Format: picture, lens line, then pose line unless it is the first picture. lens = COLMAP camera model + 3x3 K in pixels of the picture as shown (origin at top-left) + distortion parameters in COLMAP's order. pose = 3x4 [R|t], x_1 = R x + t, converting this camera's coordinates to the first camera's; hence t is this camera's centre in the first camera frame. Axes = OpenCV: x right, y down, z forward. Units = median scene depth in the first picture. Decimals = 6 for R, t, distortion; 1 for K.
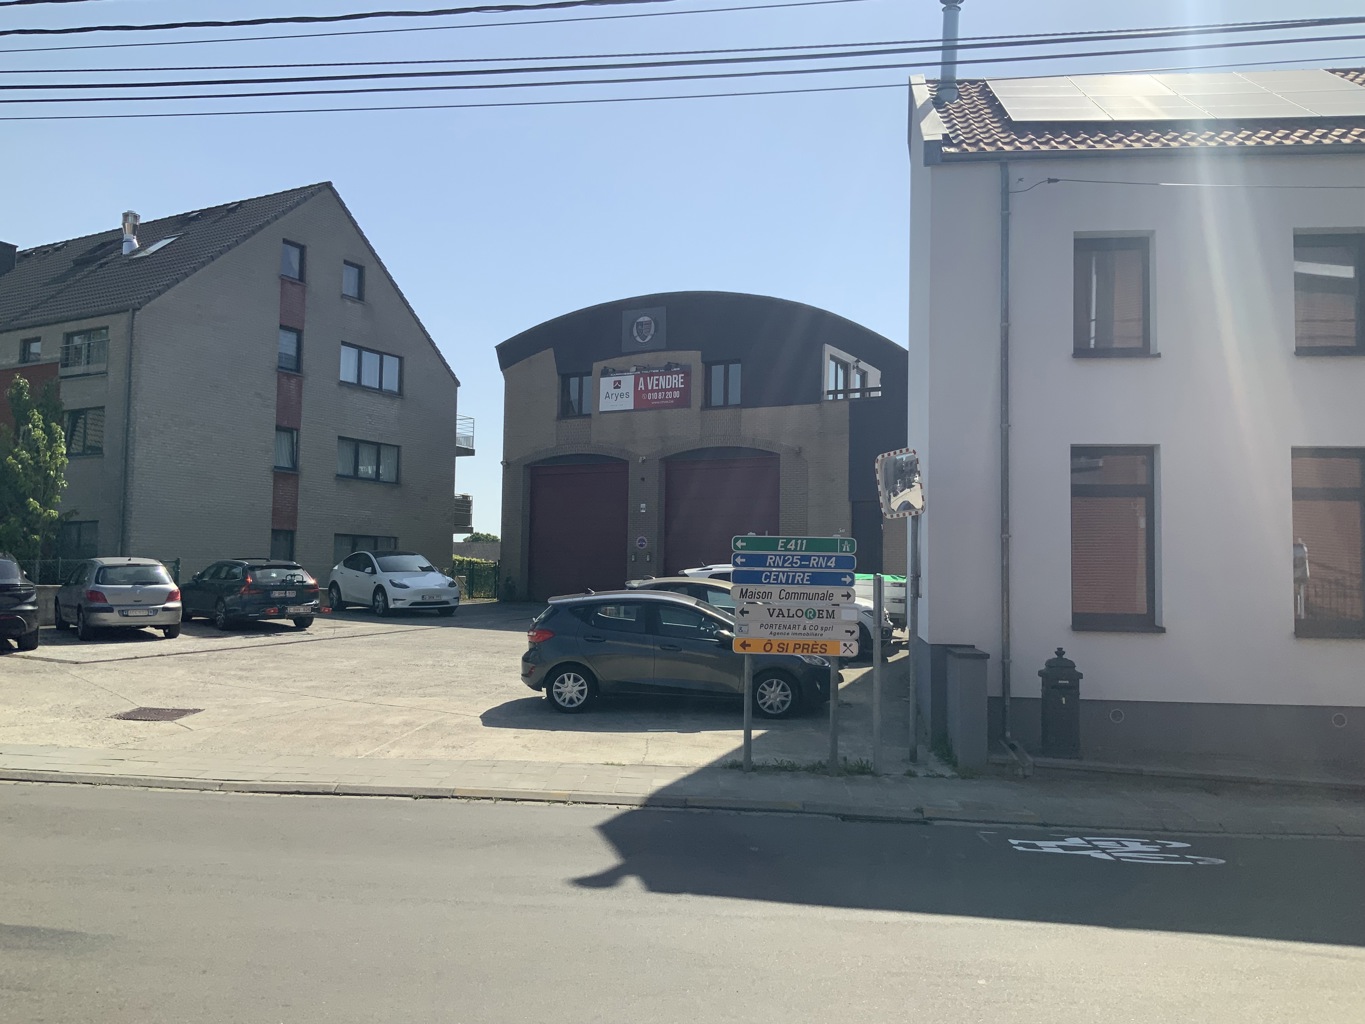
lens RADIAL K [[1146.3, 0, 682.8], [0, 1146.3, 512.7], [0, 0, 1]] dist [0.080851, -0.152465]
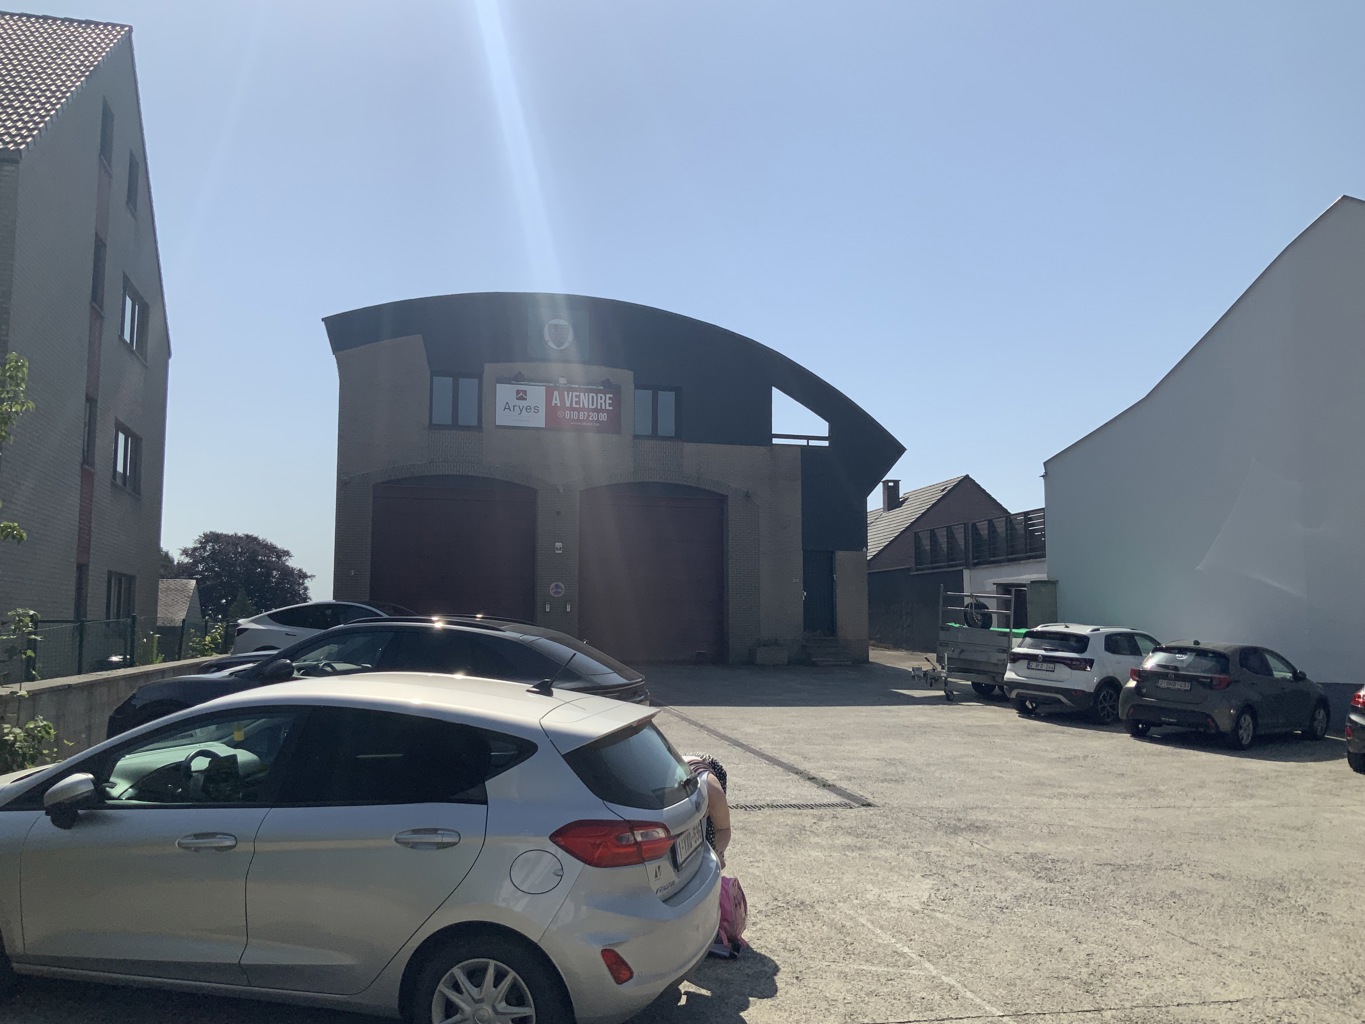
lens RADIAL K [[1146.3, 0, 682.8], [0, 1146.3, 511.5], [0, 0, 1]] dist [0.080851, -0.152465]
pose [[0.725436, 0.057089, 0.685918, -0.536936], [-0.036157, 0.998339, -0.044853, 0.003738], [-0.687339, 0.007737, 0.726295, 0.331660]]
